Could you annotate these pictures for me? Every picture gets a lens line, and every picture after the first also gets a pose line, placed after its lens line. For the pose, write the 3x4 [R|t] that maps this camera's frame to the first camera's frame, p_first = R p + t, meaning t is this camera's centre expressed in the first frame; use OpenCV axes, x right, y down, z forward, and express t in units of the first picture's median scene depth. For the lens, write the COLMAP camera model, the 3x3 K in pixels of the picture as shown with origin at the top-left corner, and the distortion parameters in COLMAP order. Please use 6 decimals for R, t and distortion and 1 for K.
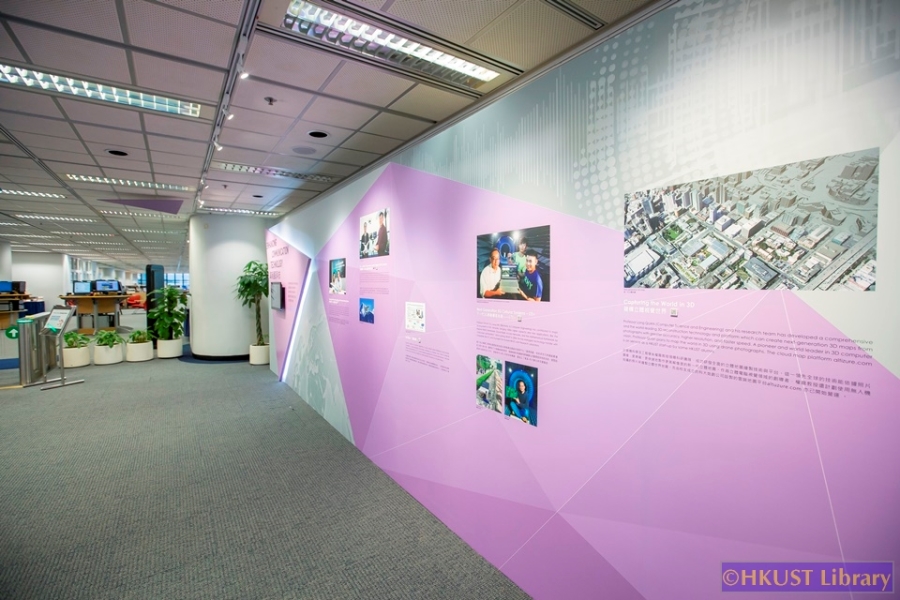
lens RADIAL K [[407.5, 0, 447.7], [0, 407.5, 297.5], [0, 0, 1]] dist [-0.055119, 0.020505]
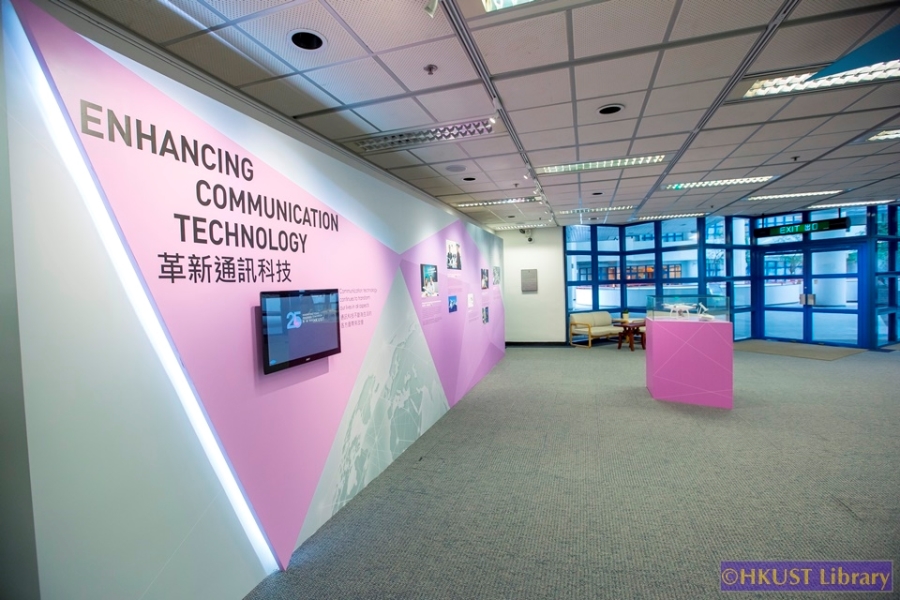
lens RADIAL K [[407.5, 0, 447.7], [0, 407.5, 297.5], [0, 0, 1]] dist [-0.055119, 0.020505]
pose [[-0.597680, -0.006877, 0.801705, -1.474358], [0.061373, 0.996637, 0.054304, -0.079232], [-0.799382, 0.081660, -0.595247, 2.019924]]
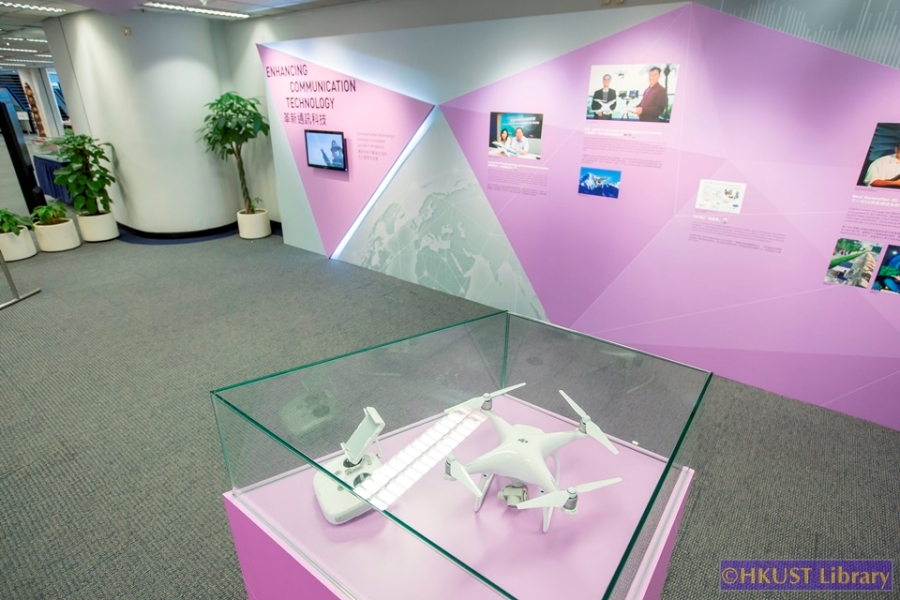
lens RADIAL K [[480.0, 0, 447.3], [0, 480.0, 295.6], [0, 0, 1]] dist [-0.054493, 0.032457]
pose [[0.952189, -0.116622, 0.282374, -0.885545], [0.008168, 0.933661, 0.358064, -0.118885], [-0.305400, -0.338638, 0.889975, 0.101069]]
